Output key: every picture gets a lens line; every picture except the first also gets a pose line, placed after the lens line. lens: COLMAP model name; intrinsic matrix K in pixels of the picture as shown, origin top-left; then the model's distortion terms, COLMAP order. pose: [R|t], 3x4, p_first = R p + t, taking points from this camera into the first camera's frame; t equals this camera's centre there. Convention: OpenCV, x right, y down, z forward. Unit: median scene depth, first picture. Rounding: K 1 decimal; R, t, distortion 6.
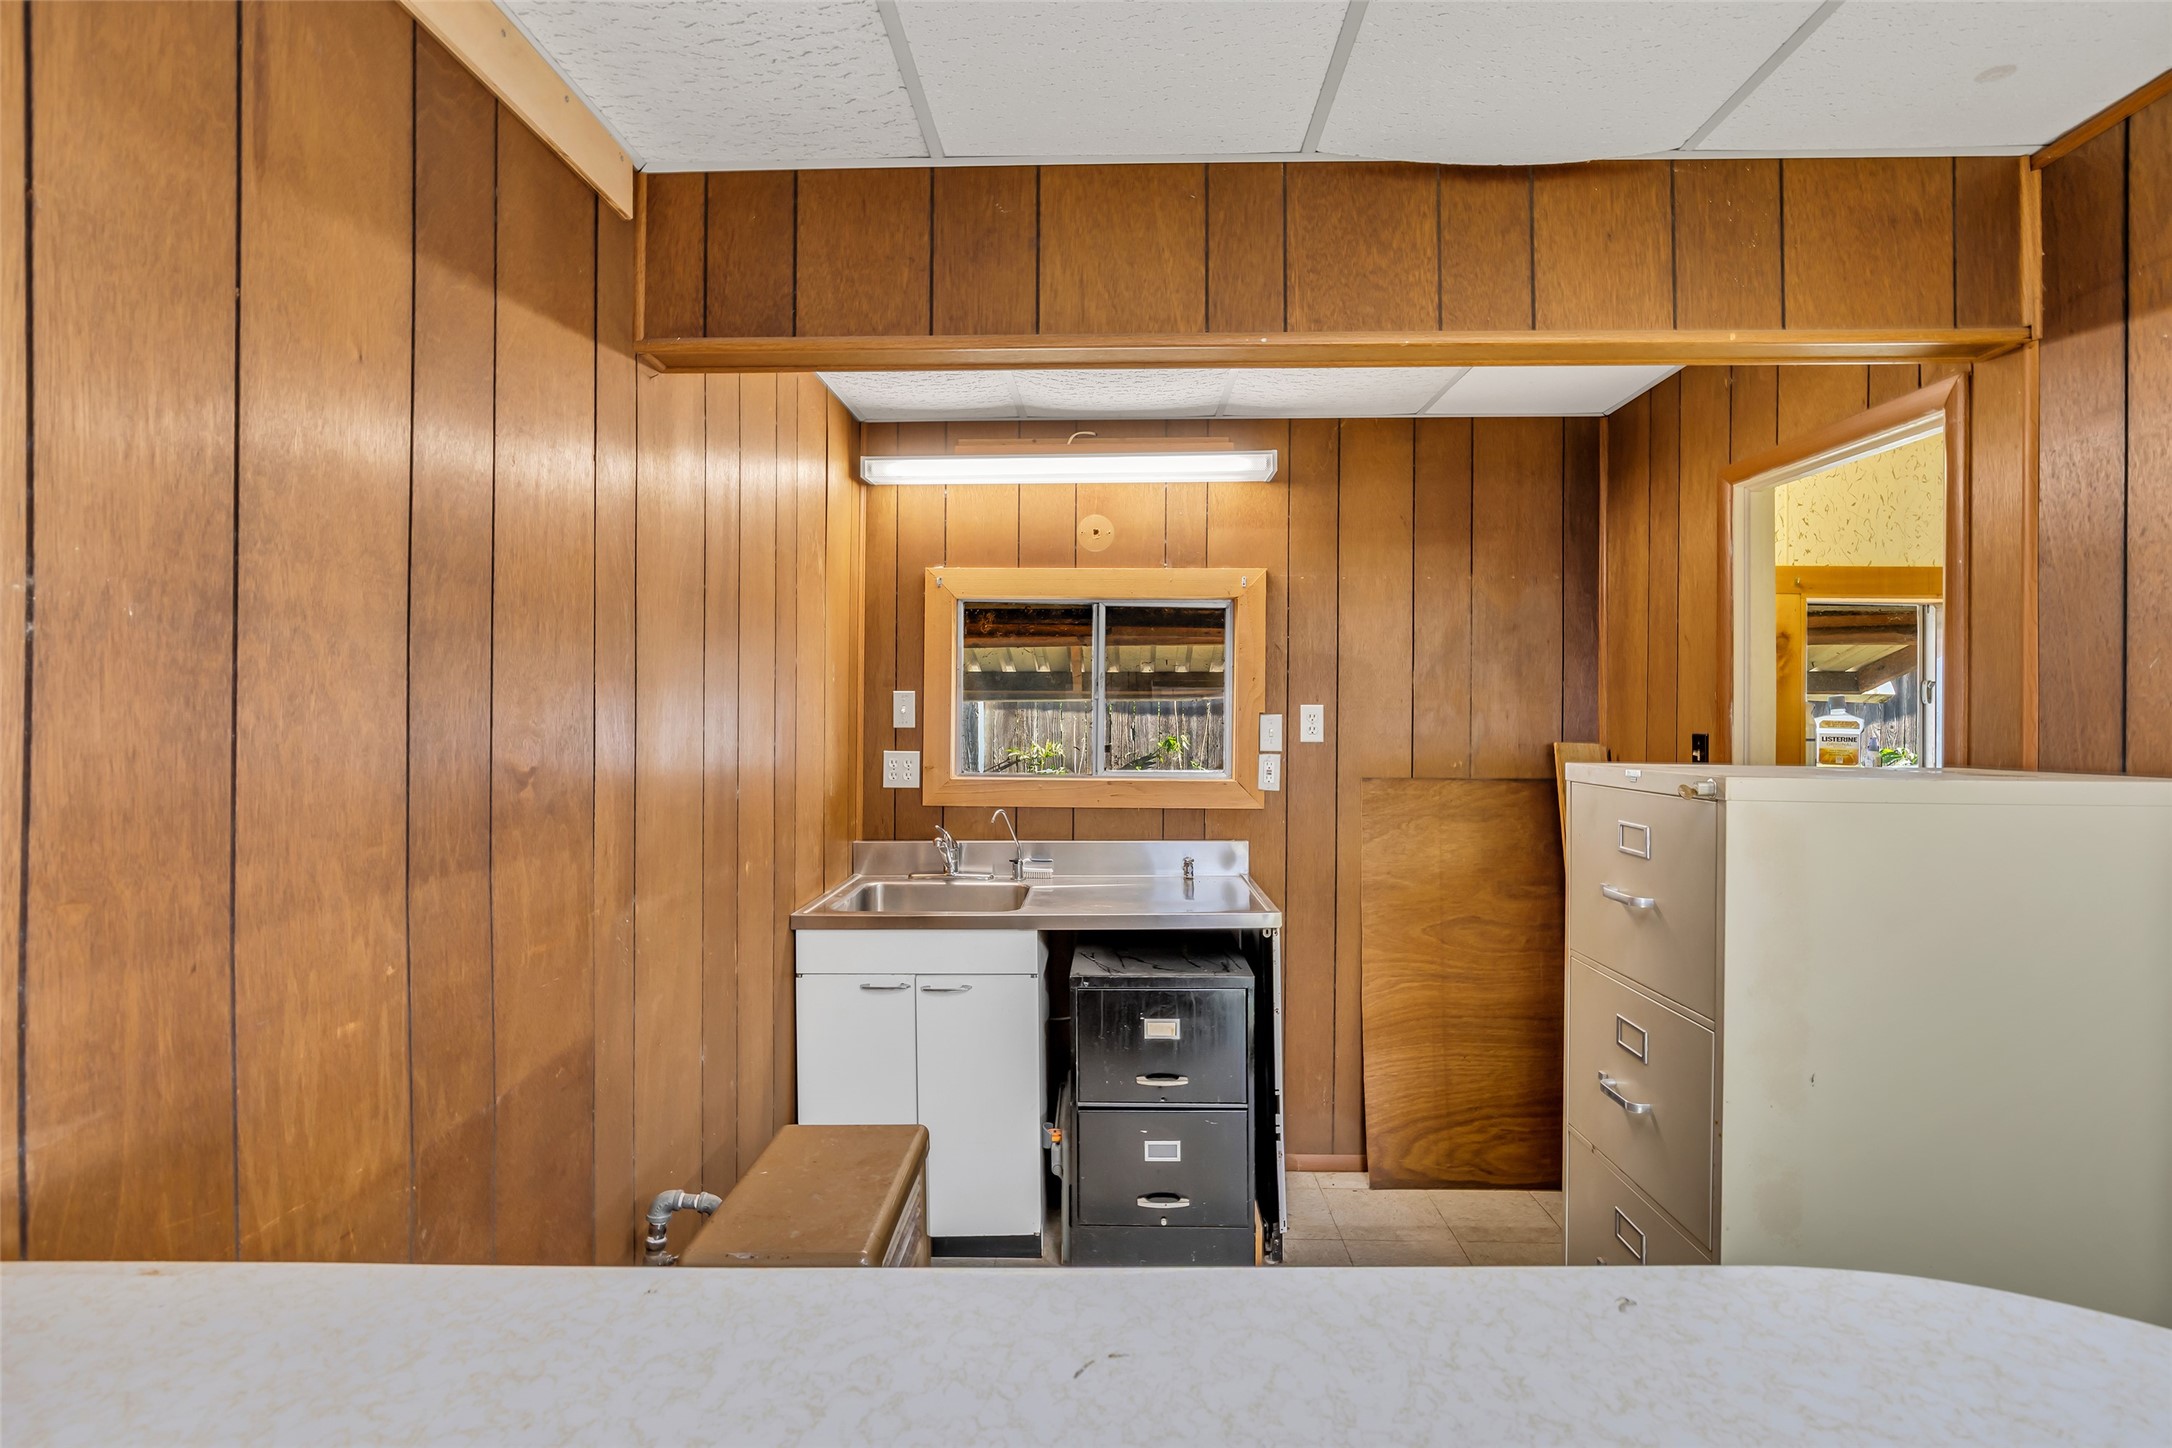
lens RADIAL K [[1001.1, 0, 1084.2], [0, 1001.1, 714.0], [0, 0, 1]] dist [-0.011811, 0.000330]
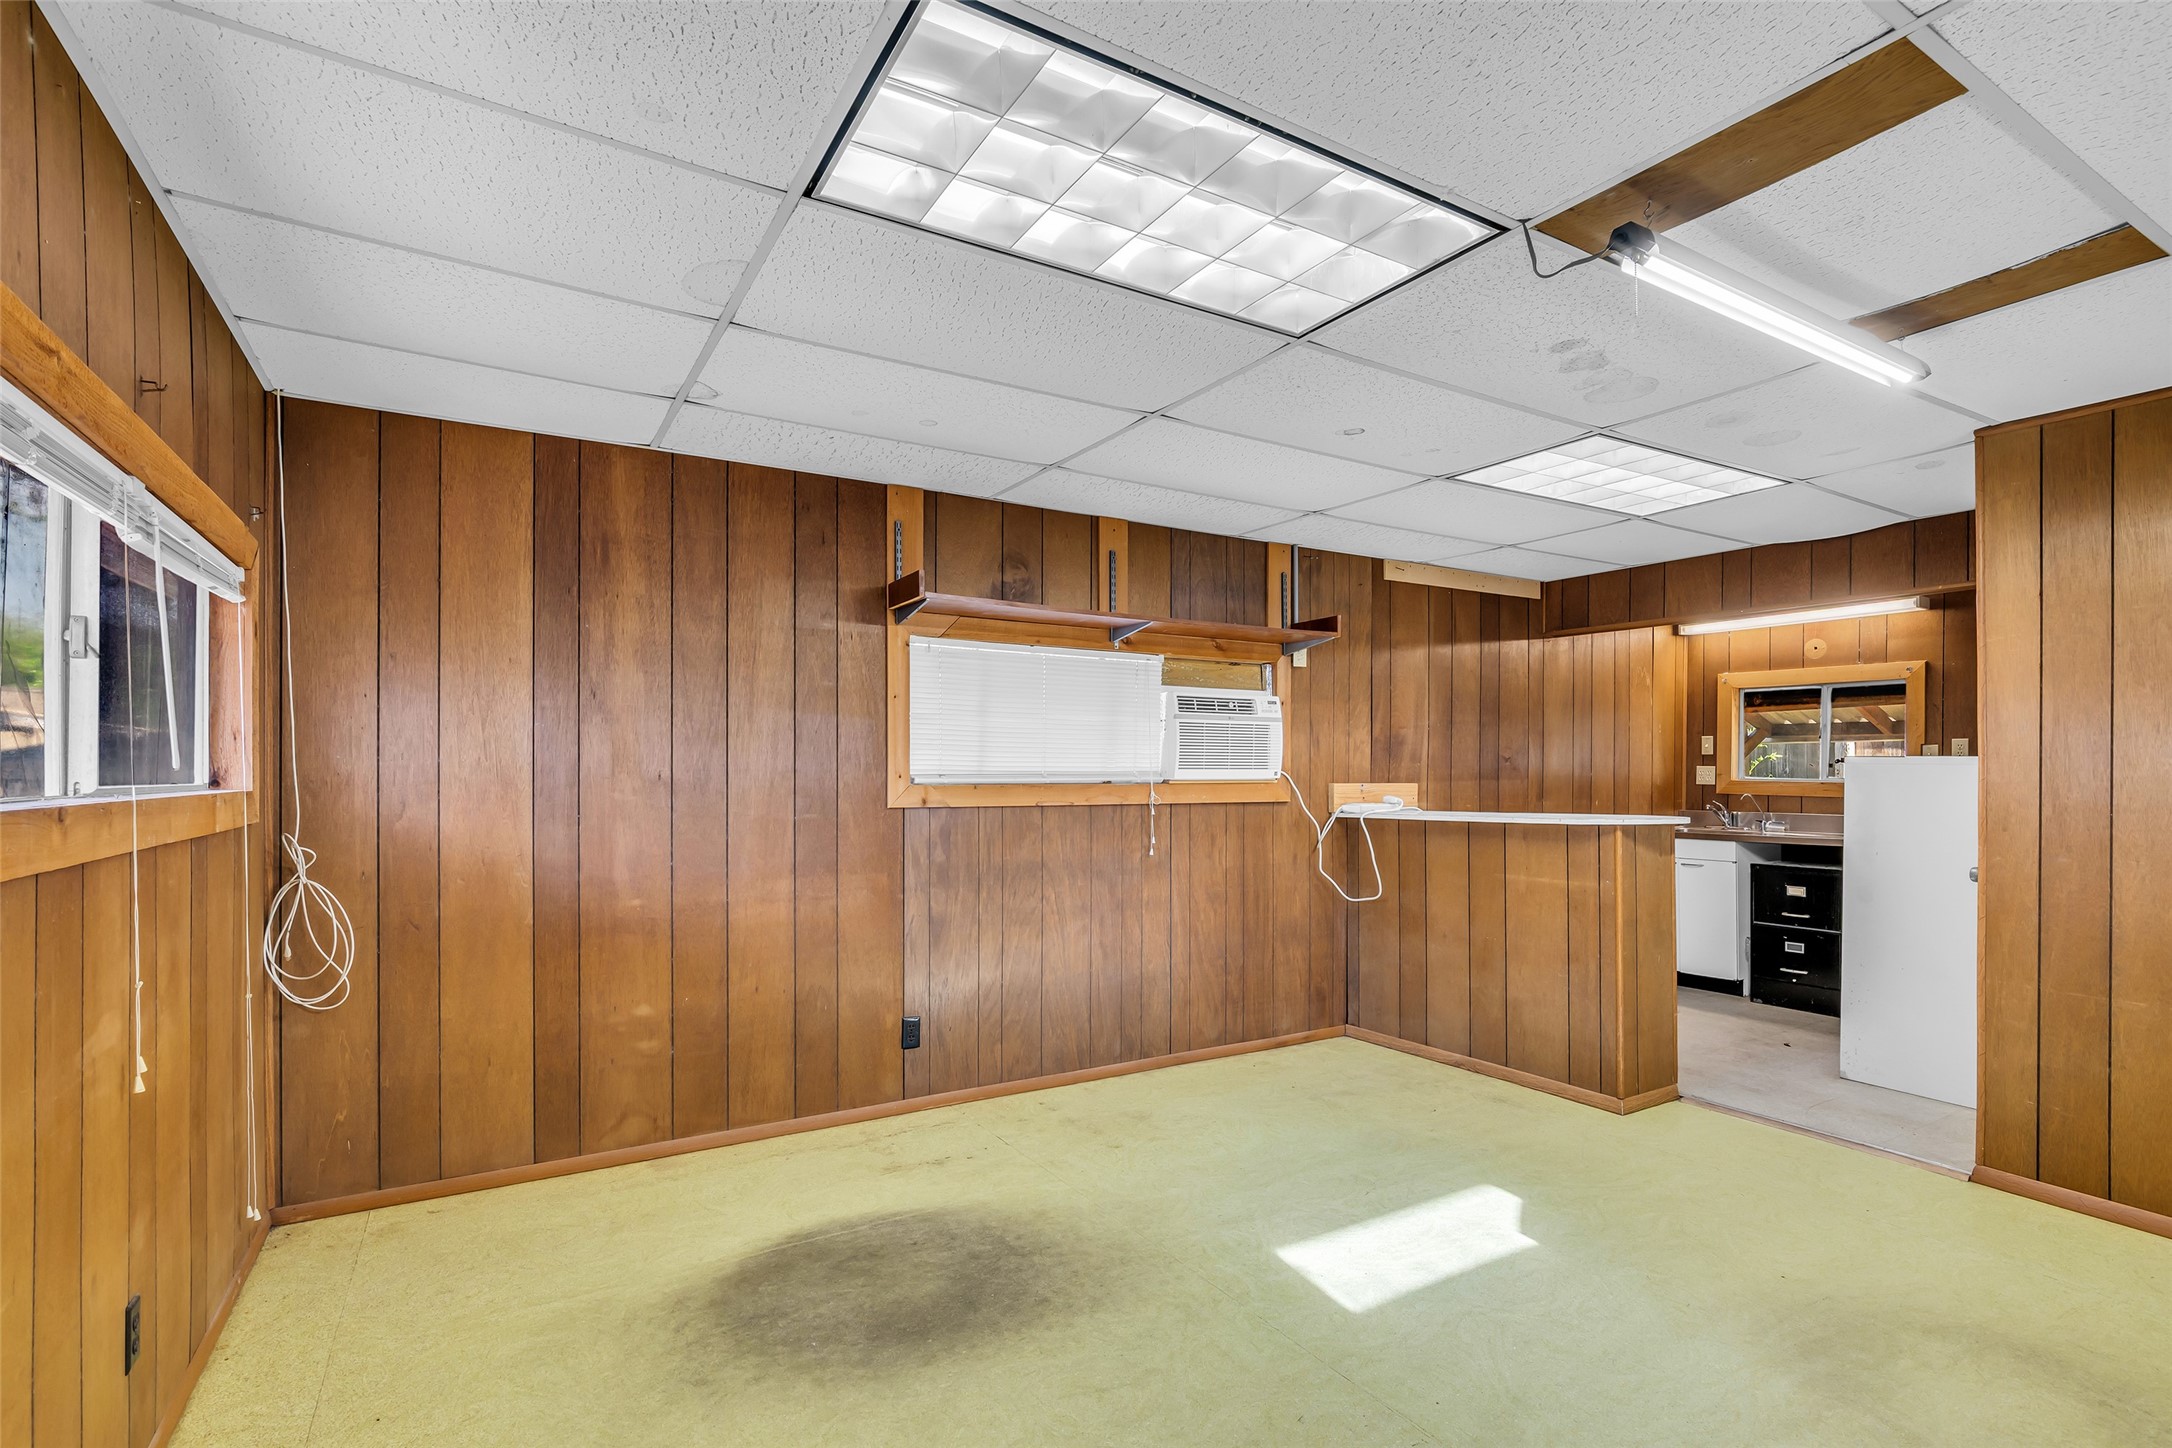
lens RADIAL K [[1001.1, 0, 1070.6], [0, 1001.1, 762.7], [0, 0, 1]] dist [-0.011811, 0.000330]
pose [[0.532438, -0.001106, -0.846469, 0.833477], [-0.006627, 0.999963, -0.005475, 0.049836], [0.846443, 0.008524, 0.532411, -1.147245]]
